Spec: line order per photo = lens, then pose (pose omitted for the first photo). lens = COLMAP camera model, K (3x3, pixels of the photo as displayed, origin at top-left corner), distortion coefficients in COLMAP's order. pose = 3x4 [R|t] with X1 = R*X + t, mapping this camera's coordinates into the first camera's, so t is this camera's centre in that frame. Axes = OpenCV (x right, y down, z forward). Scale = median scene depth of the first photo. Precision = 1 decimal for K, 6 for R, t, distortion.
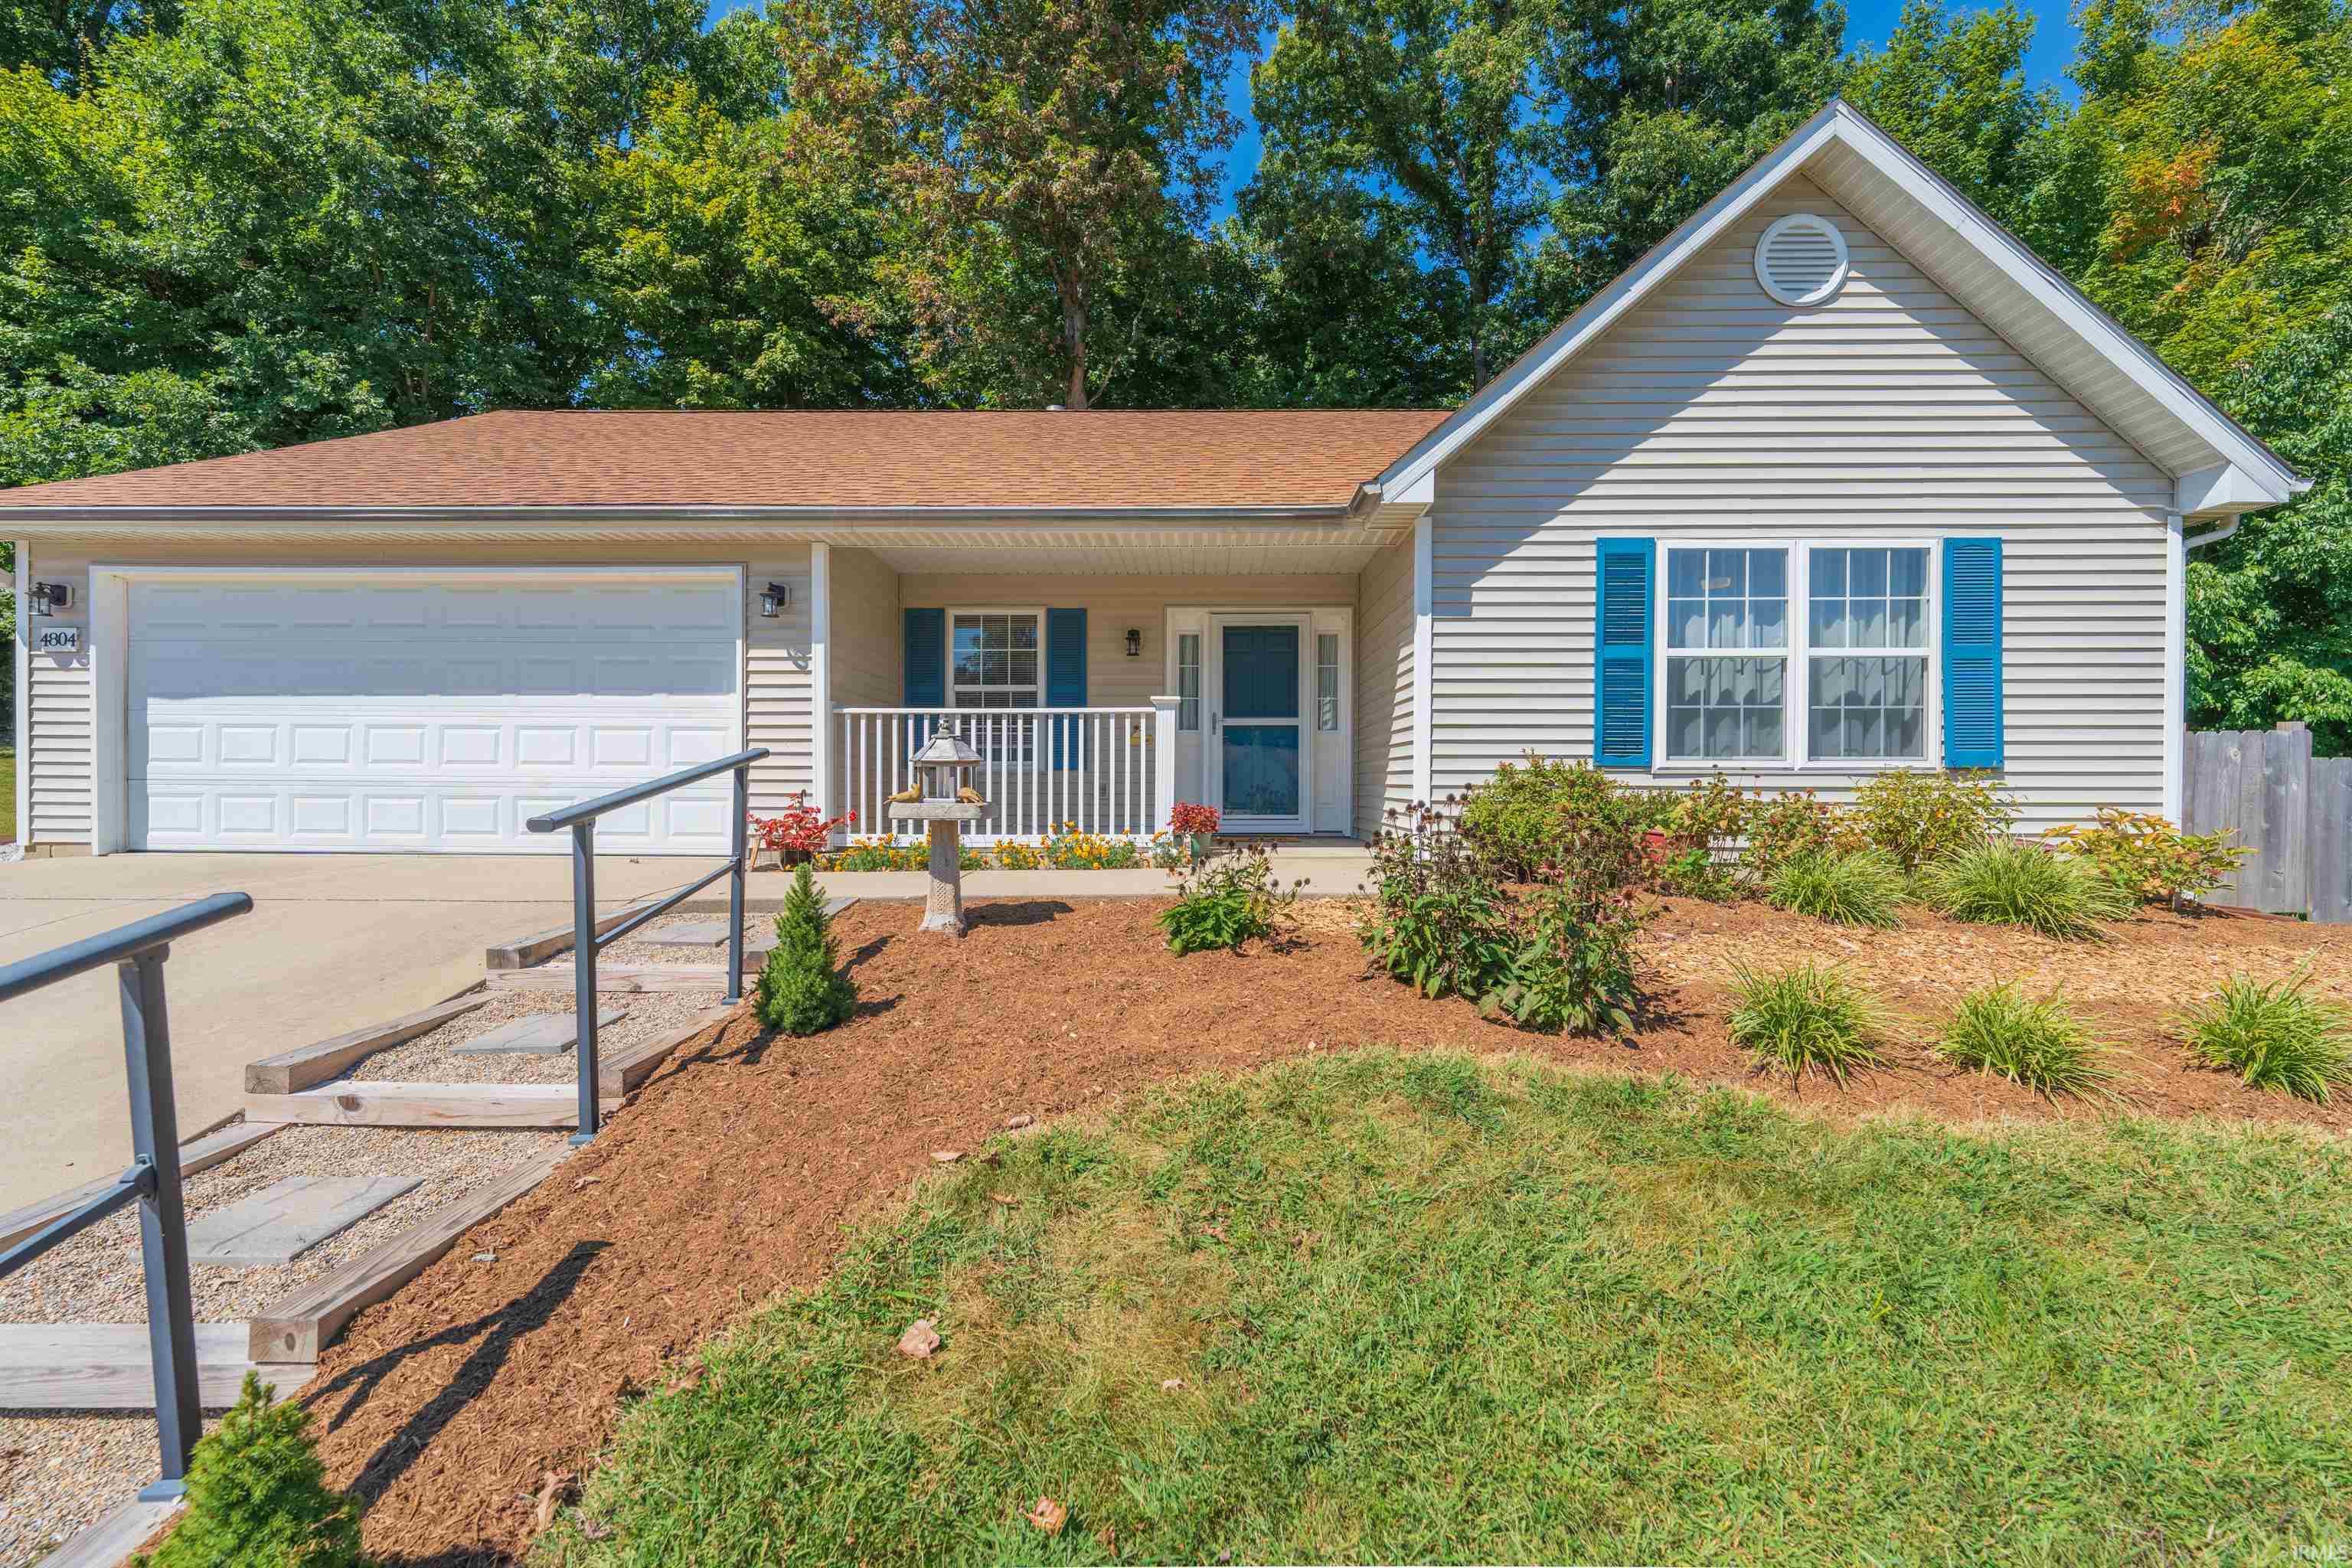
lens RADIAL K [[953.6, 0, 1181.7], [0, 953.6, 788.9], [0, 0, 1]] dist [-0.000152, -0.000974]
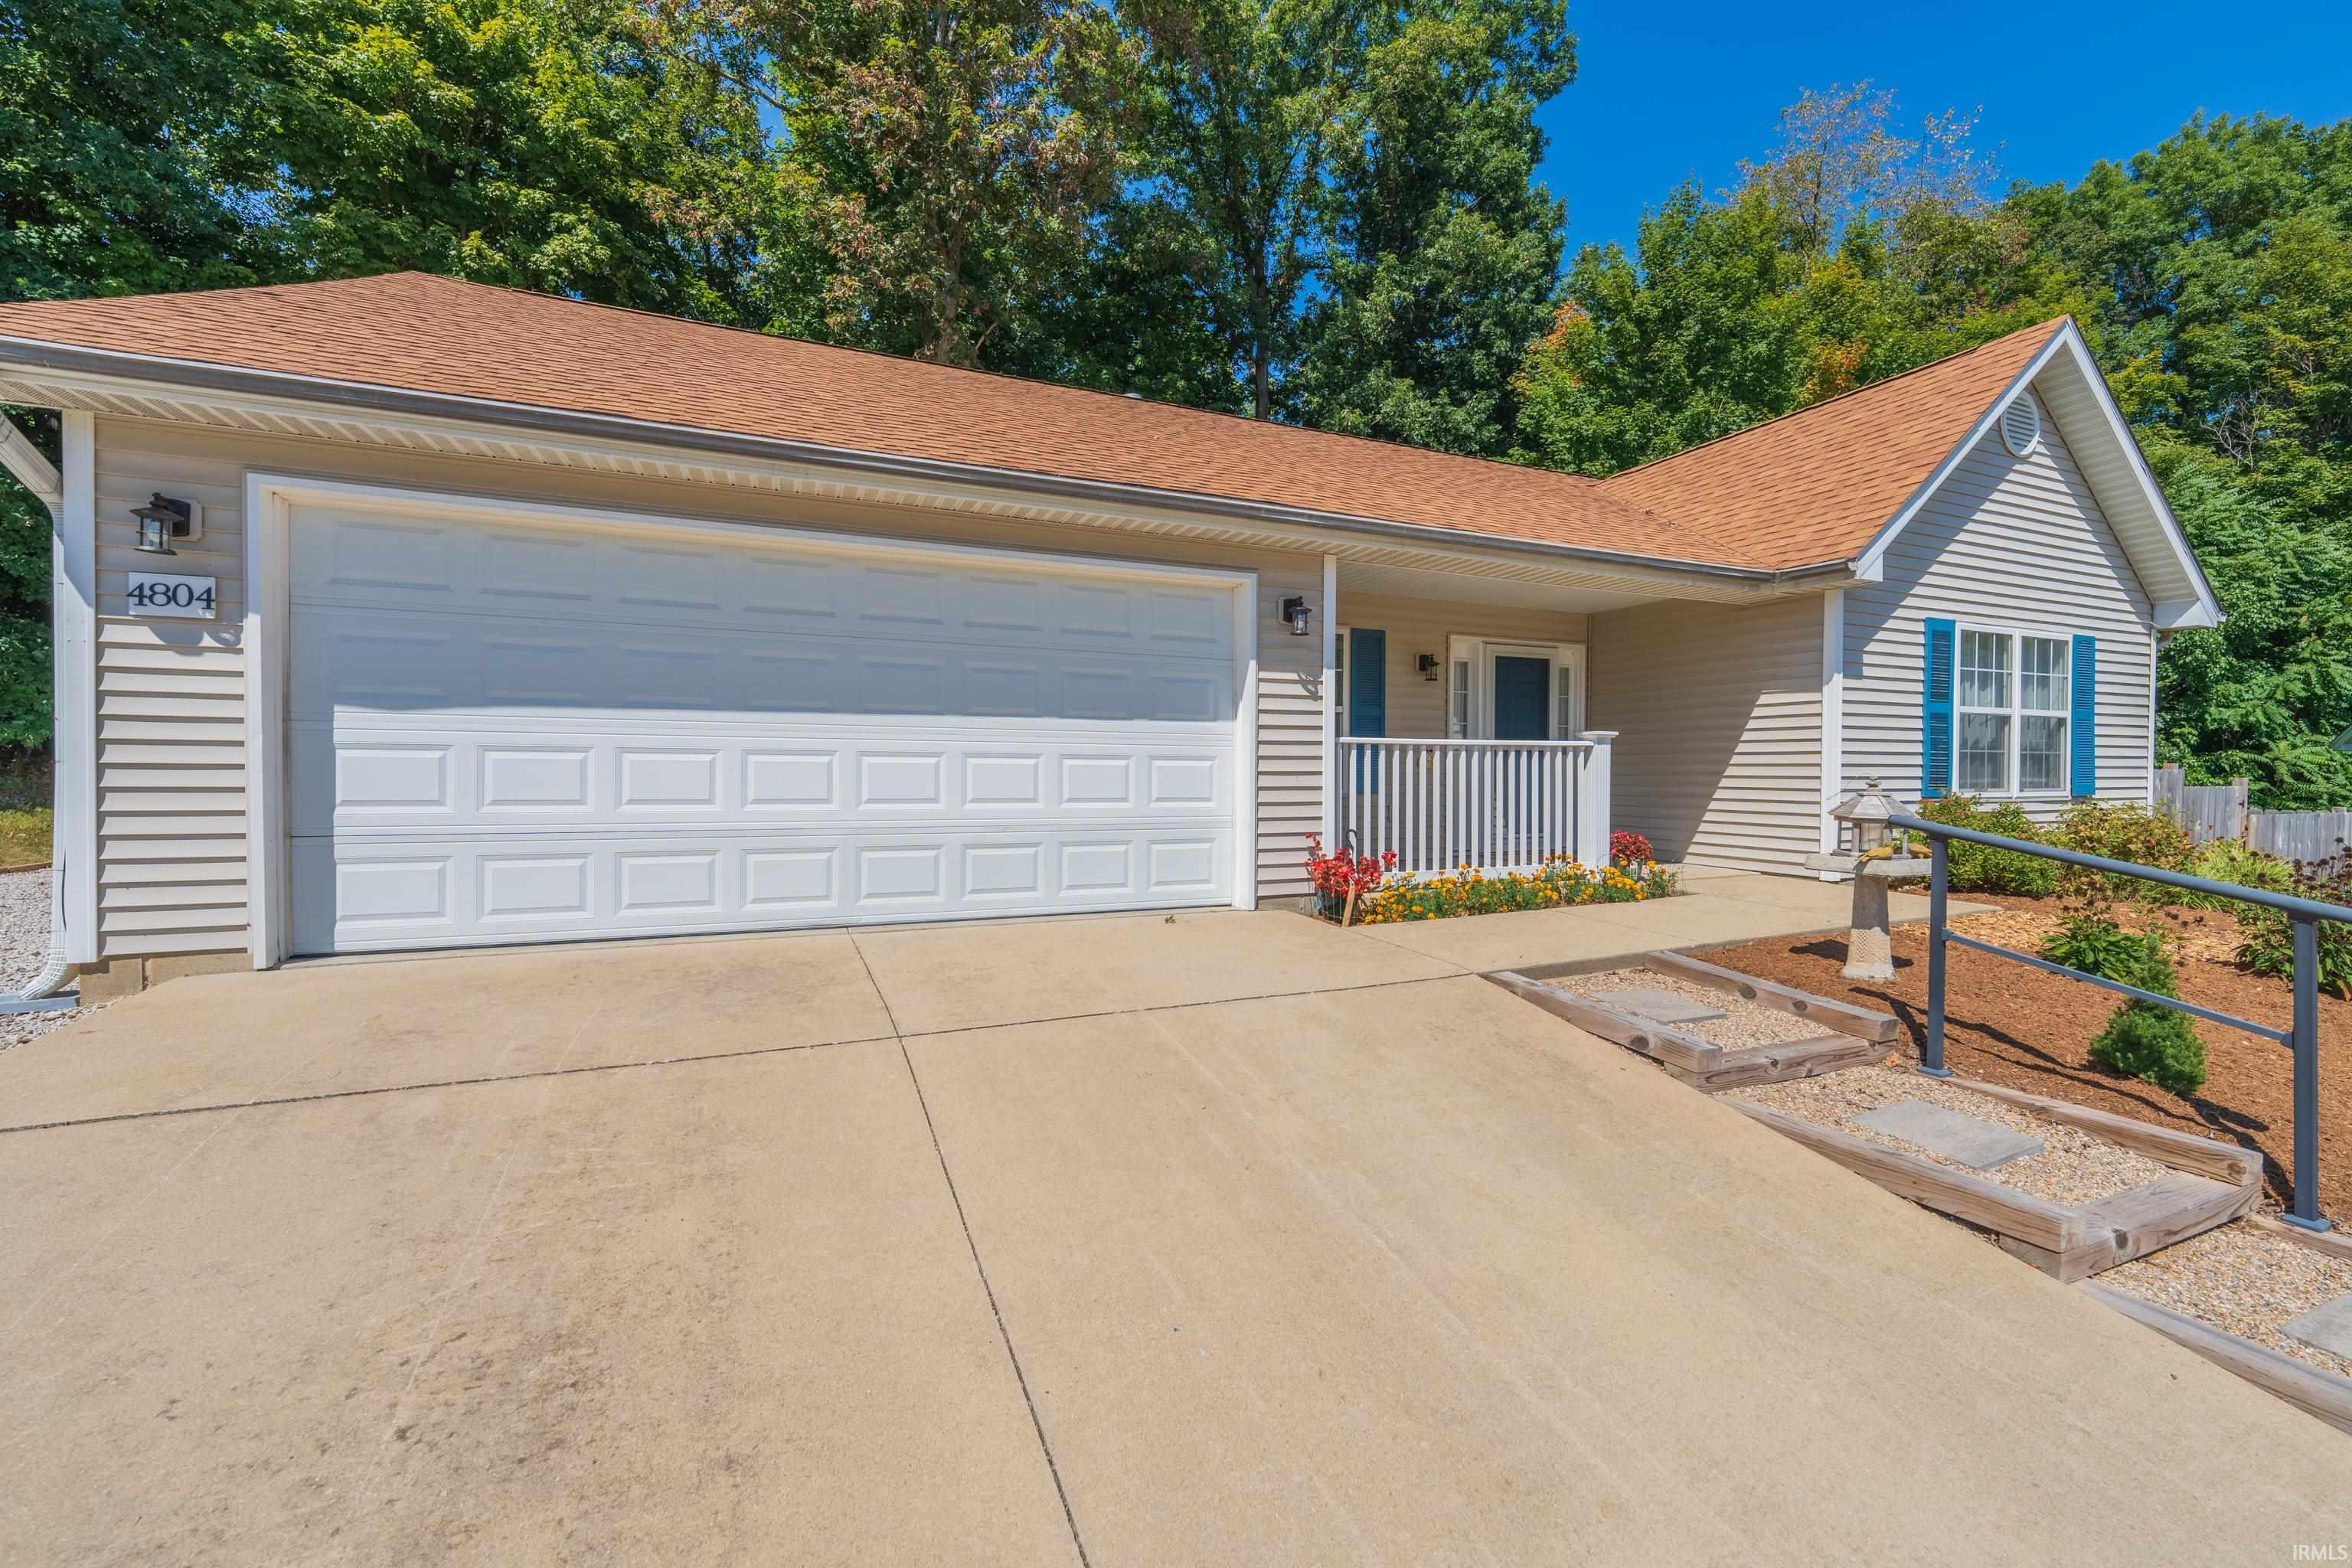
lens RADIAL K [[953.6, 0, 1169.2], [0, 953.6, 780.3], [0, 0, 1]] dist [-0.000152, -0.000974]
pose [[0.909101, -0.003882, 0.416558, -0.873969], [0.001894, 0.999985, 0.005186, -0.048482], [-0.416572, -0.003926, 0.909094, 0.234490]]
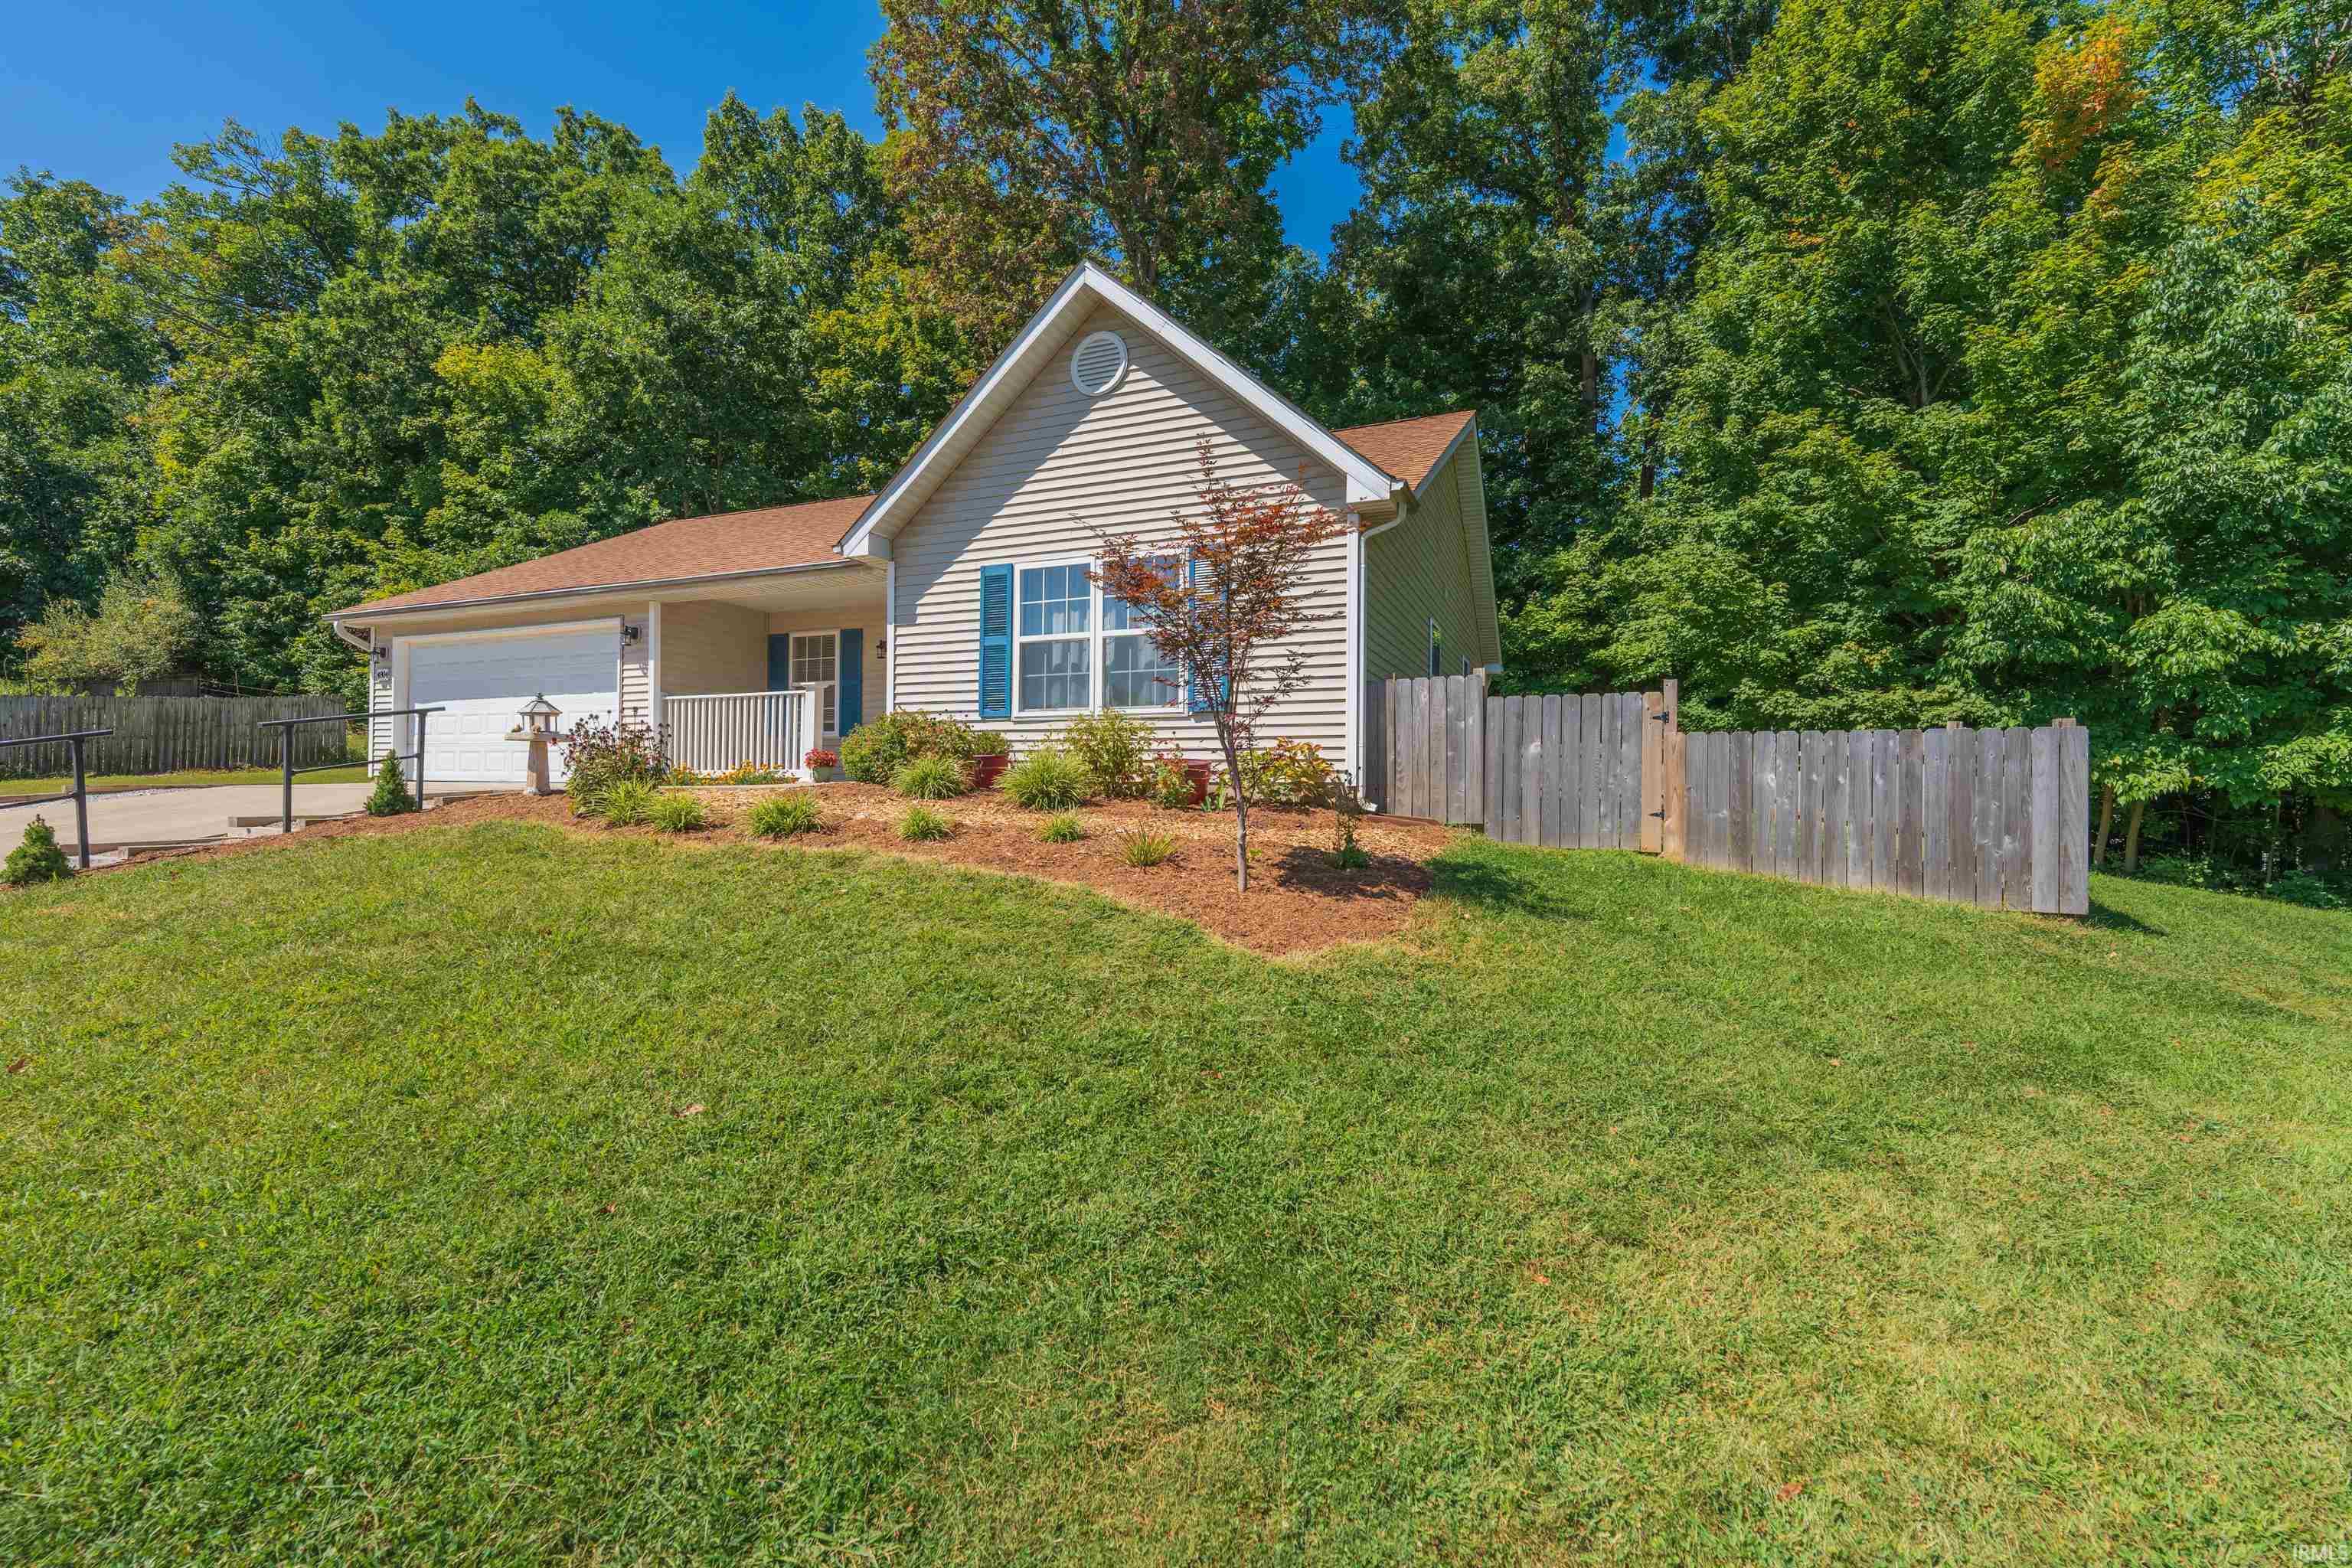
lens RADIAL K [[953.6, 0, 1192.1], [0, 953.6, 774.4], [0, 0, 1]] dist [-0.000152, -0.000974]
pose [[0.931411, -0.000918, -0.363967, 1.128443], [-0.007487, 0.999737, -0.021681, 0.083509], [0.363891, 0.022919, 0.931159, -0.240368]]
